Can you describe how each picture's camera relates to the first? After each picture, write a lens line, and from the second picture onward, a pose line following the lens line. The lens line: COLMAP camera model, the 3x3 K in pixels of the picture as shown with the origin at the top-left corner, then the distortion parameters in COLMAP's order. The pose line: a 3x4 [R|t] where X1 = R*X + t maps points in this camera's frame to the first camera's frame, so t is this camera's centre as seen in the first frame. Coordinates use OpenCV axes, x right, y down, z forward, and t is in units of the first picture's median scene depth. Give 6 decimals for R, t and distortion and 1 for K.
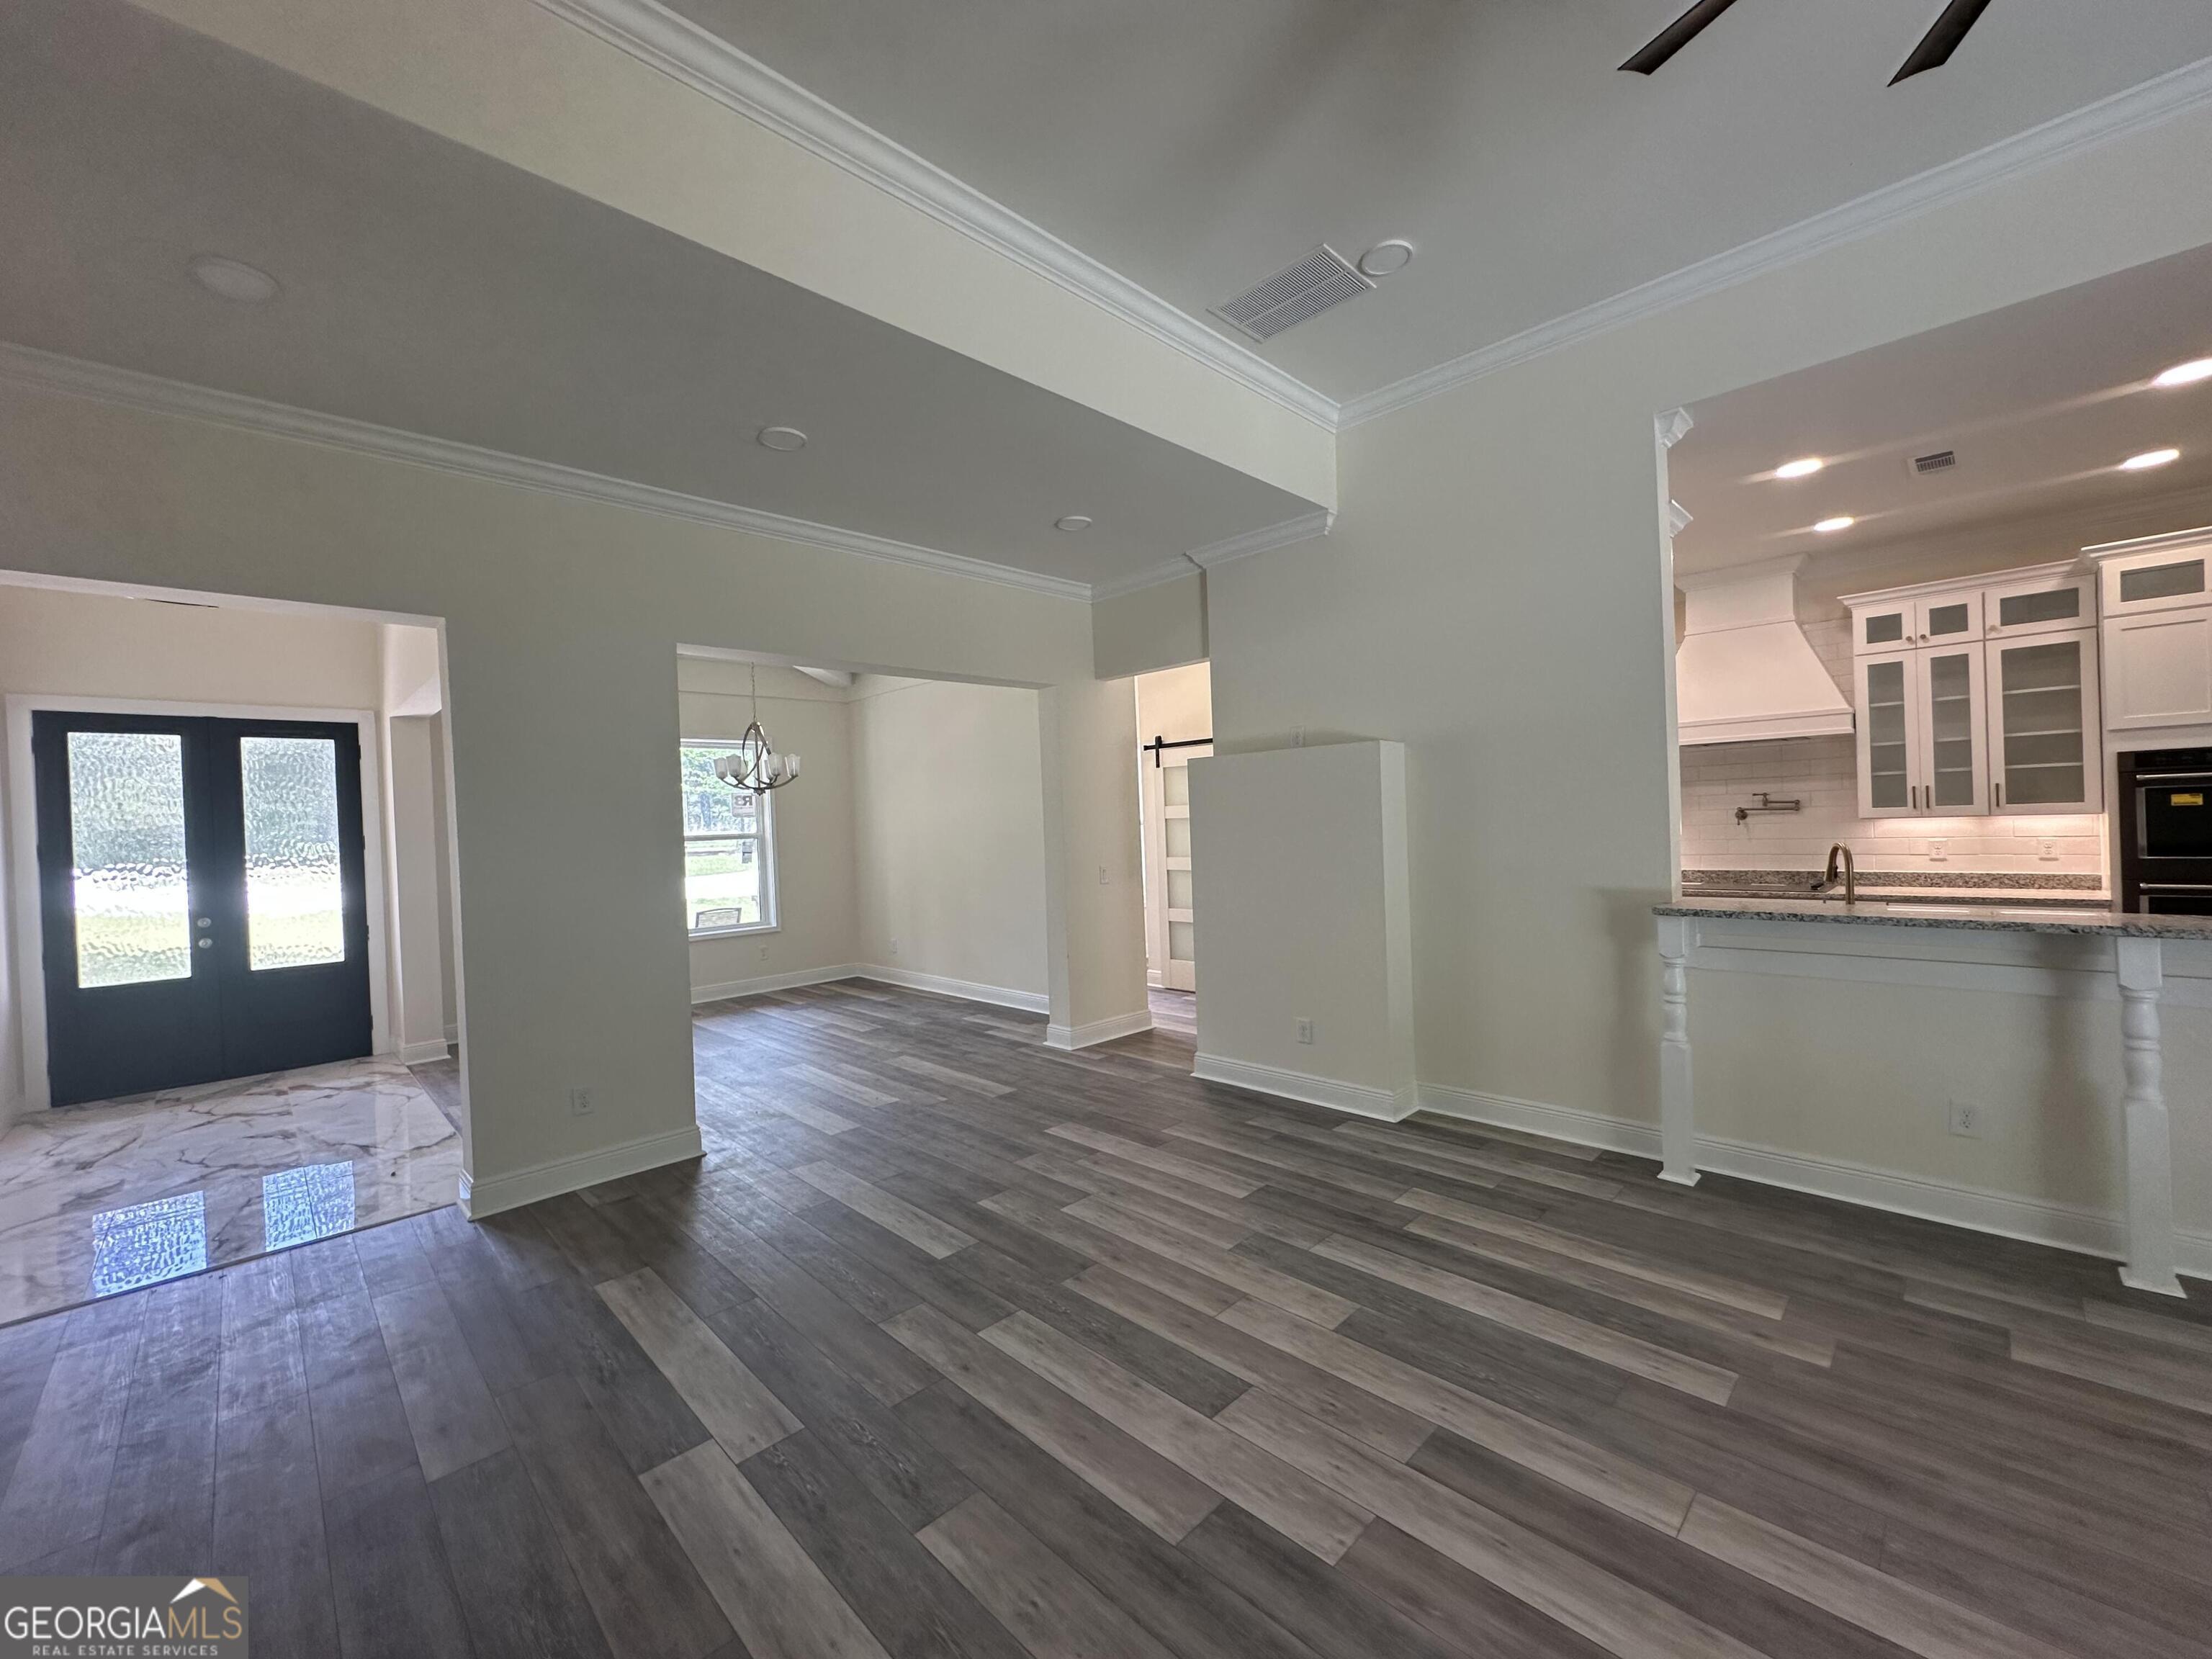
lens RADIAL K [[880.0, 0, 1104.6], [0, 880.0, 822.9], [0, 0, 1]] dist [-0.008162, 0.002133]
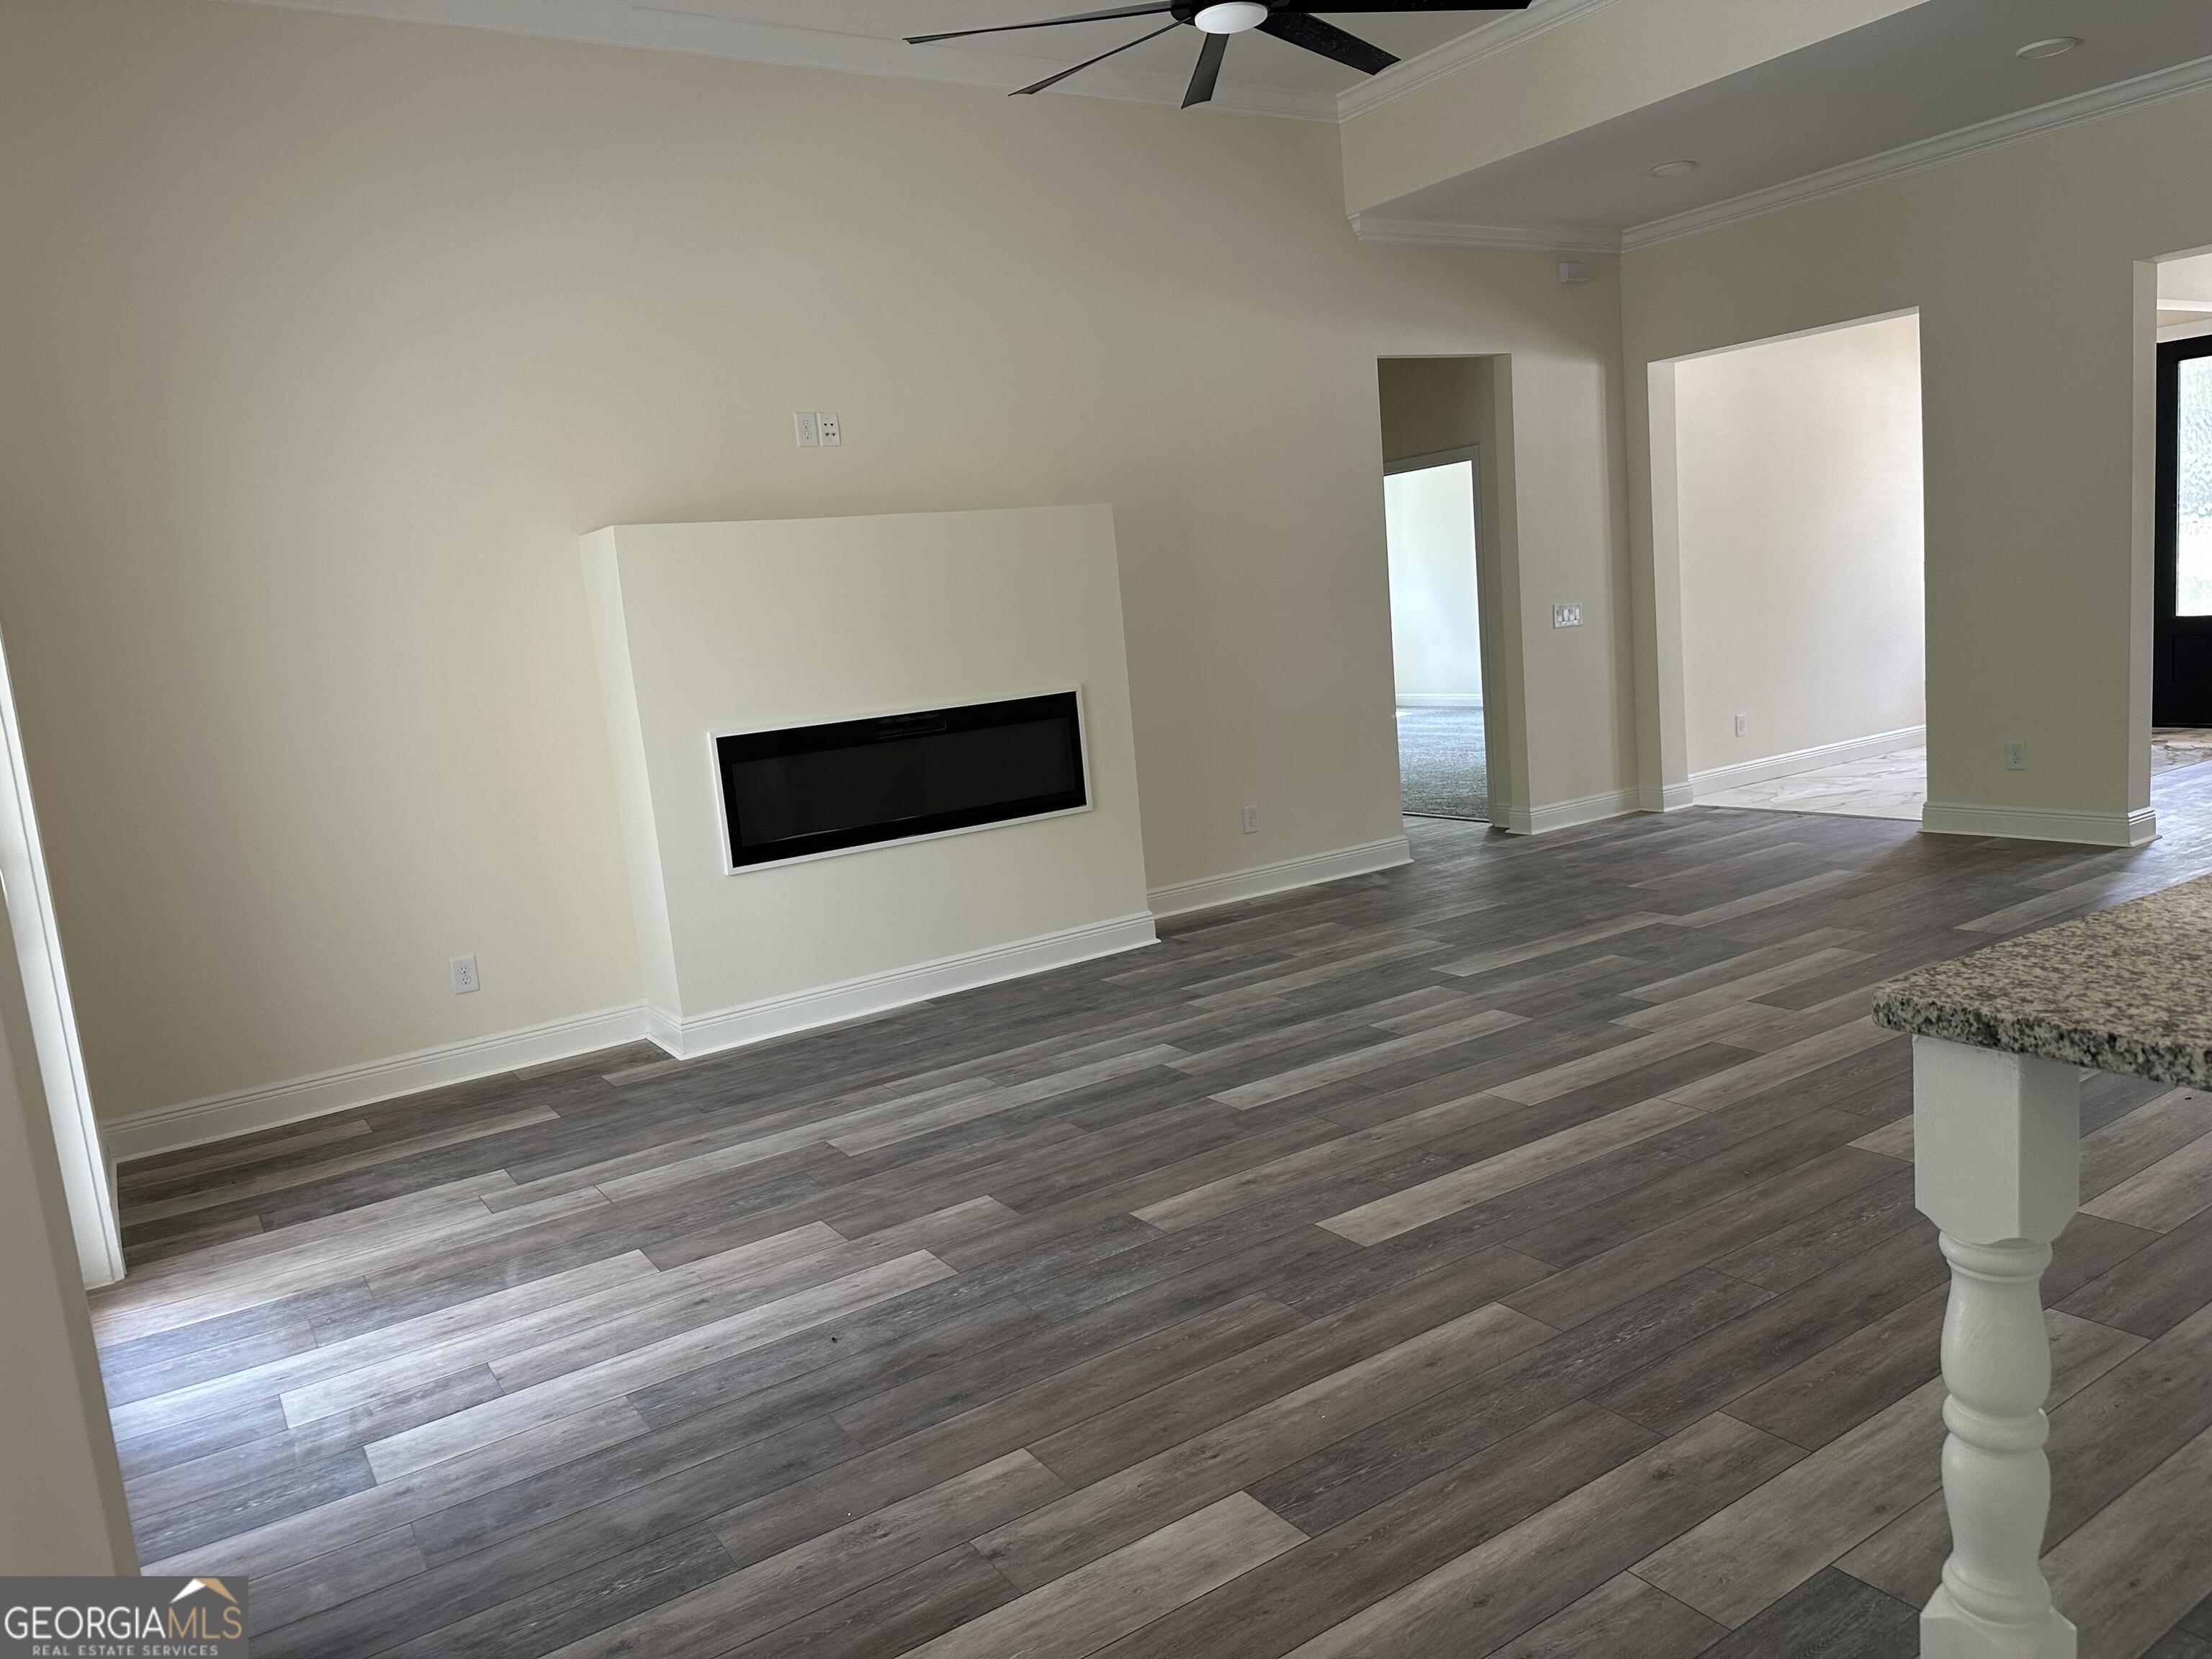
lens RADIAL K [[1559.5, 0, 1116.2], [0, 1559.5, 816.4], [0, 0, 1]] dist [0.036538, -0.042575]
pose [[-0.179806, 0.190006, -0.965177, 1.094512], [0.096431, 0.979847, 0.174930, -0.030882], [0.978964, -0.061620, -0.194505, 0.253370]]
